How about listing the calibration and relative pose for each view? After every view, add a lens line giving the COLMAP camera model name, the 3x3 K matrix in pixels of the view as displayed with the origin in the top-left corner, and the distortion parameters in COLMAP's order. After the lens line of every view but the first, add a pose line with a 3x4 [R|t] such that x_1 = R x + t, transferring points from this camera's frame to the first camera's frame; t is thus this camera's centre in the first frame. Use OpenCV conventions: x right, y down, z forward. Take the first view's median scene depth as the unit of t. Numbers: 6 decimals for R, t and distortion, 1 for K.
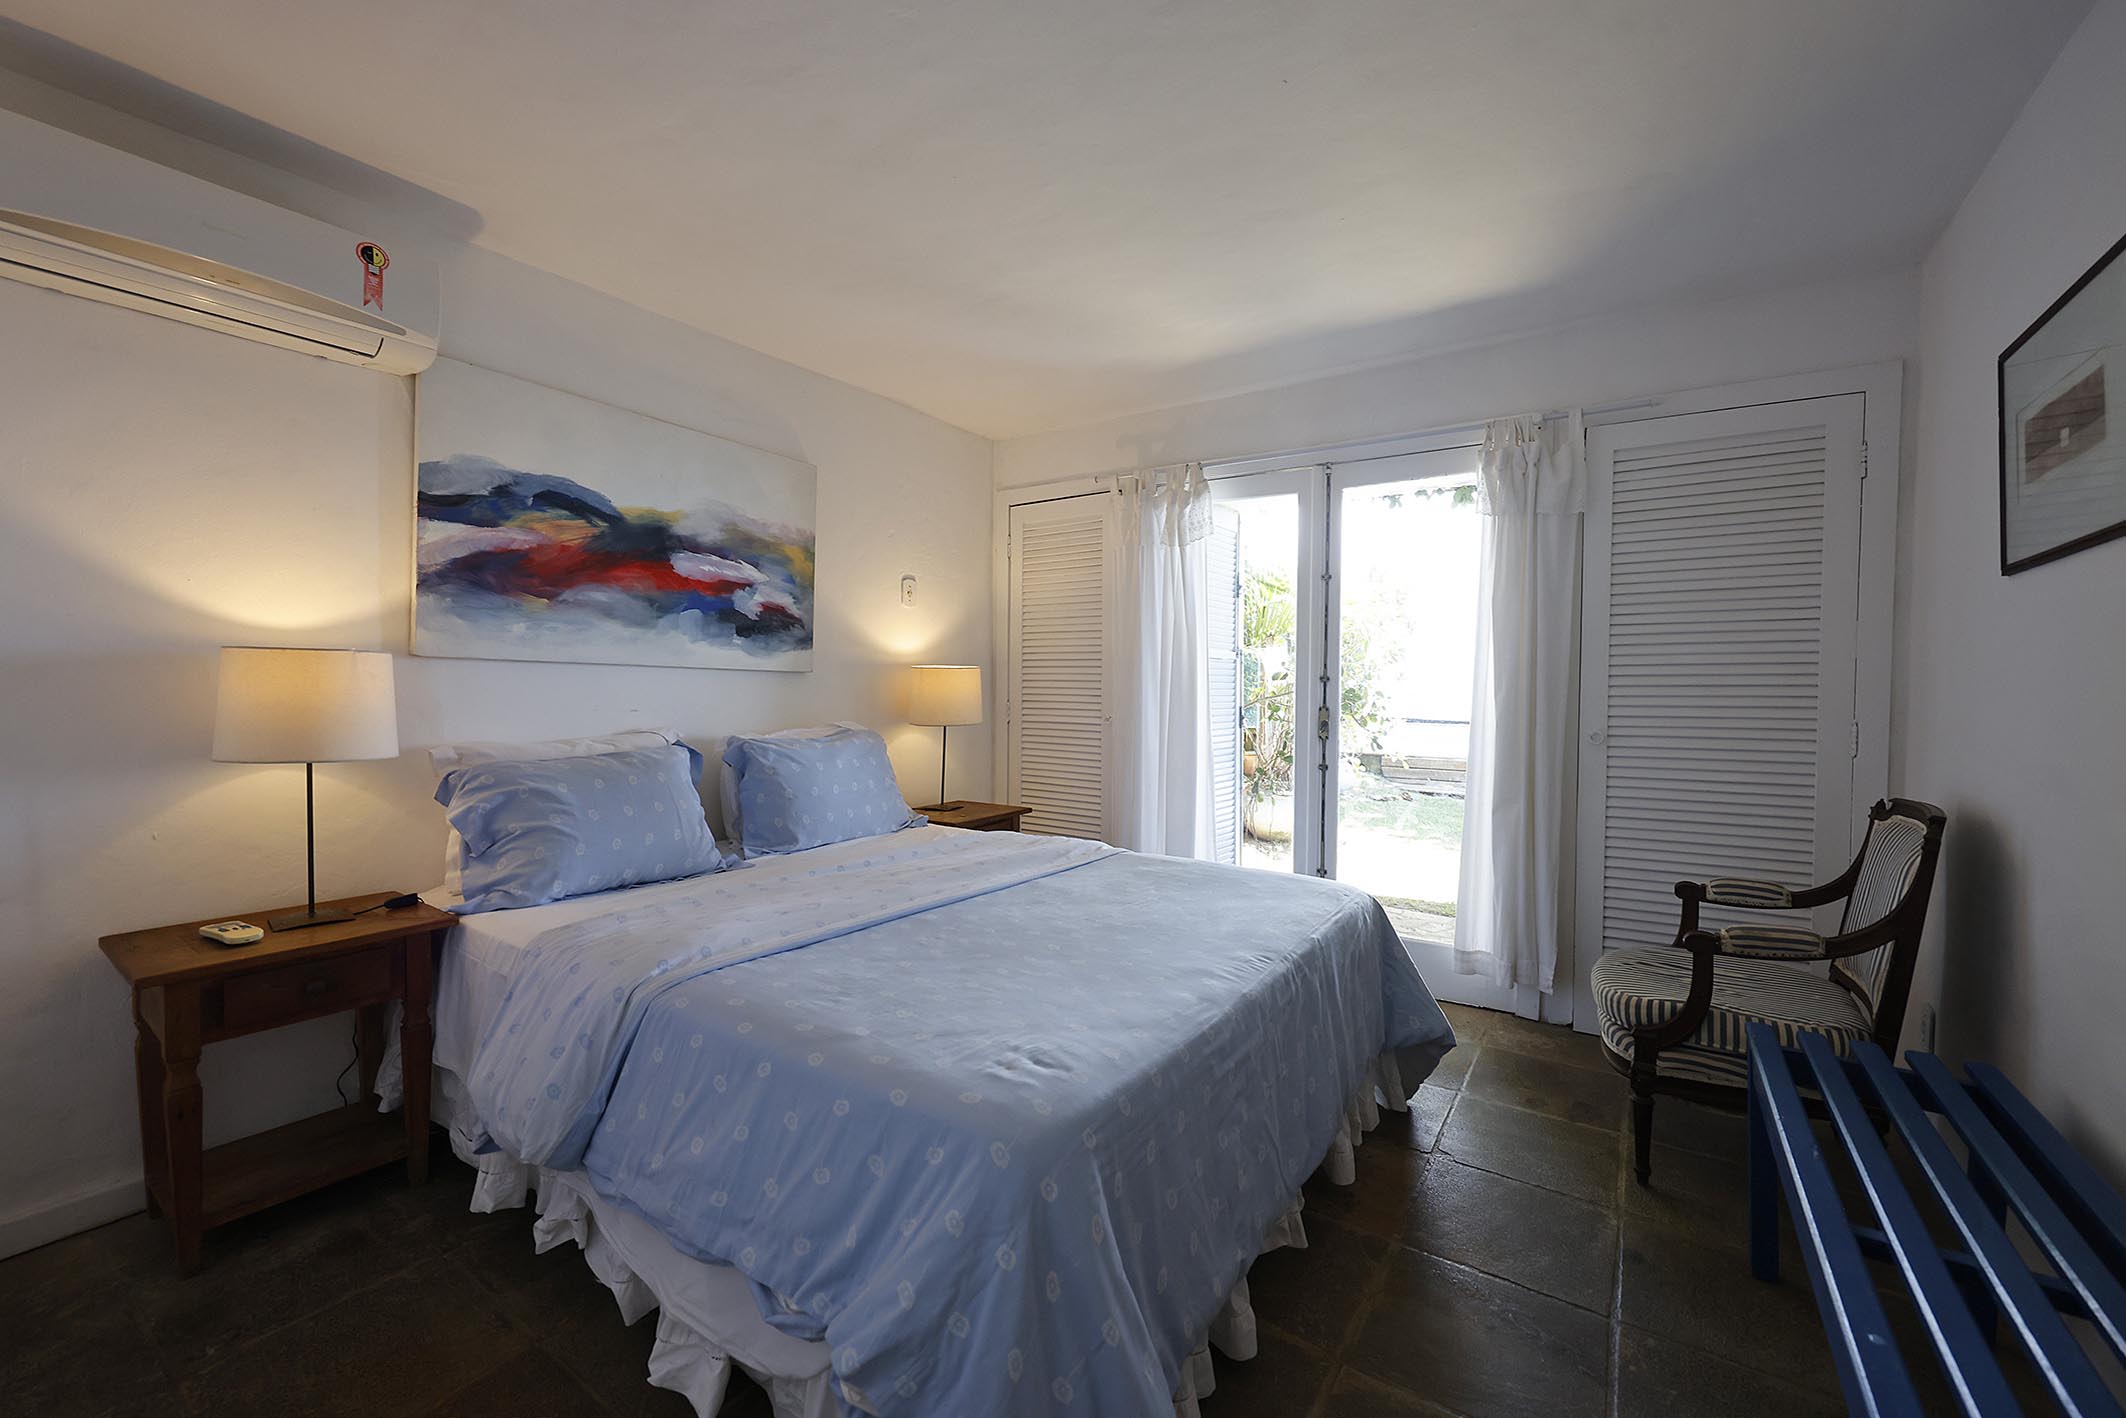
lens RADIAL K [[856.6, 0, 1051.9], [0, 856.6, 711.5], [0, 0, 1]] dist [0.000768, 0.000385]
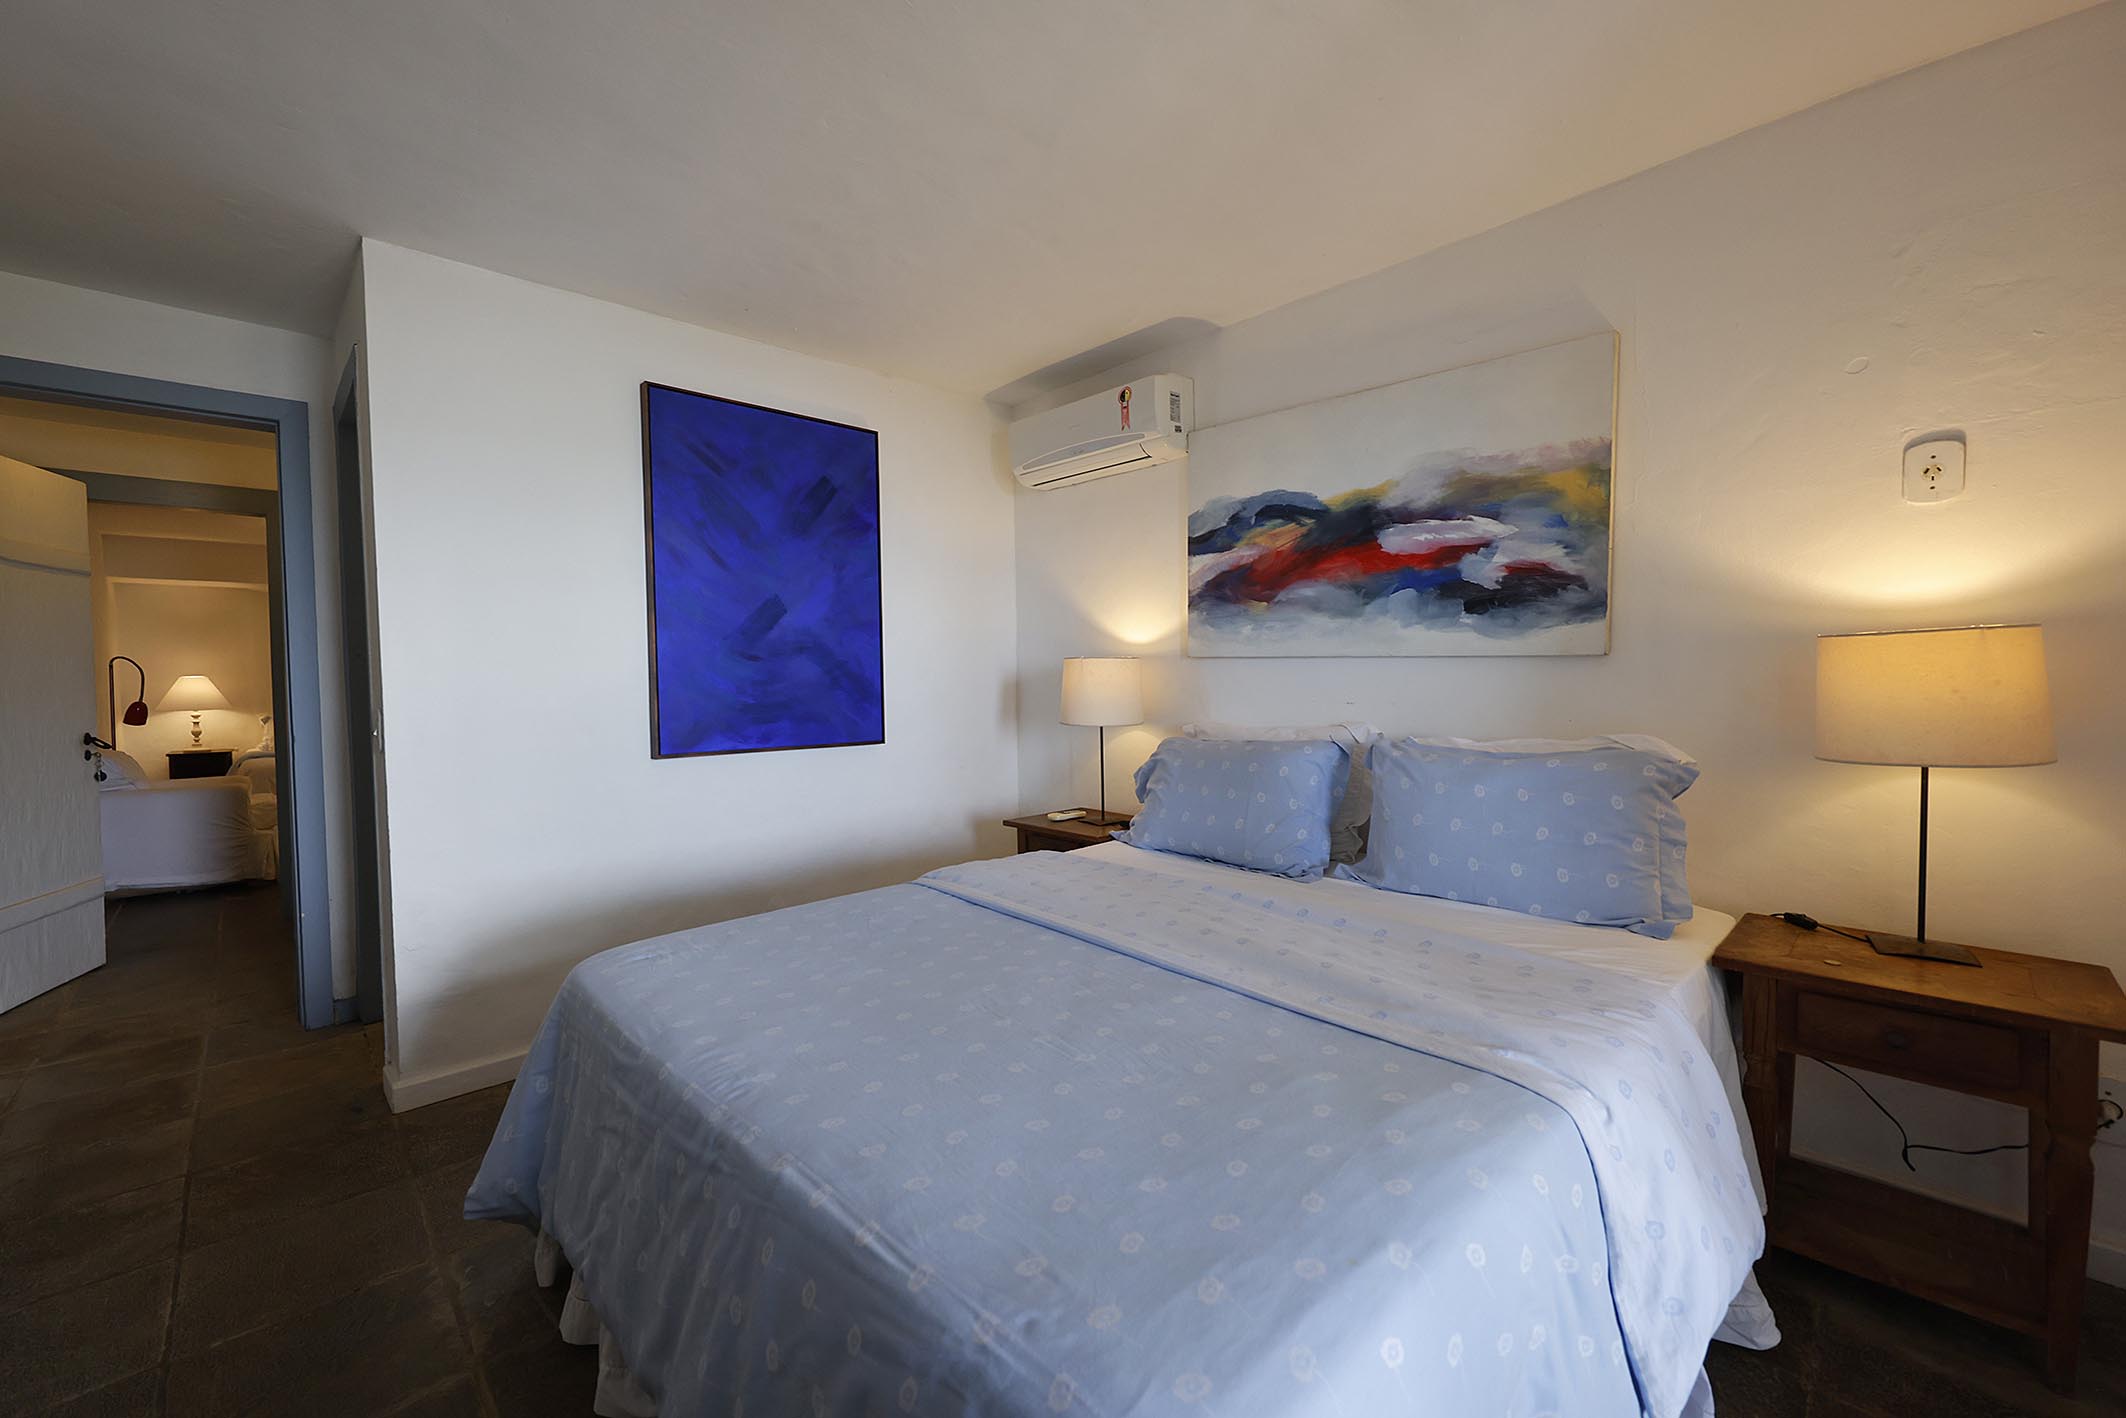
lens RADIAL K [[856.6, 0, 1051.9], [0, 856.6, 711.5], [0, 0, 1]] dist [0.000768, 0.000385]
pose [[-0.213751, 0.036008, -0.976224, 0.536996], [-0.024270, 0.998816, 0.042156, -0.024830], [0.976587, 0.032704, -0.212624, 0.887009]]
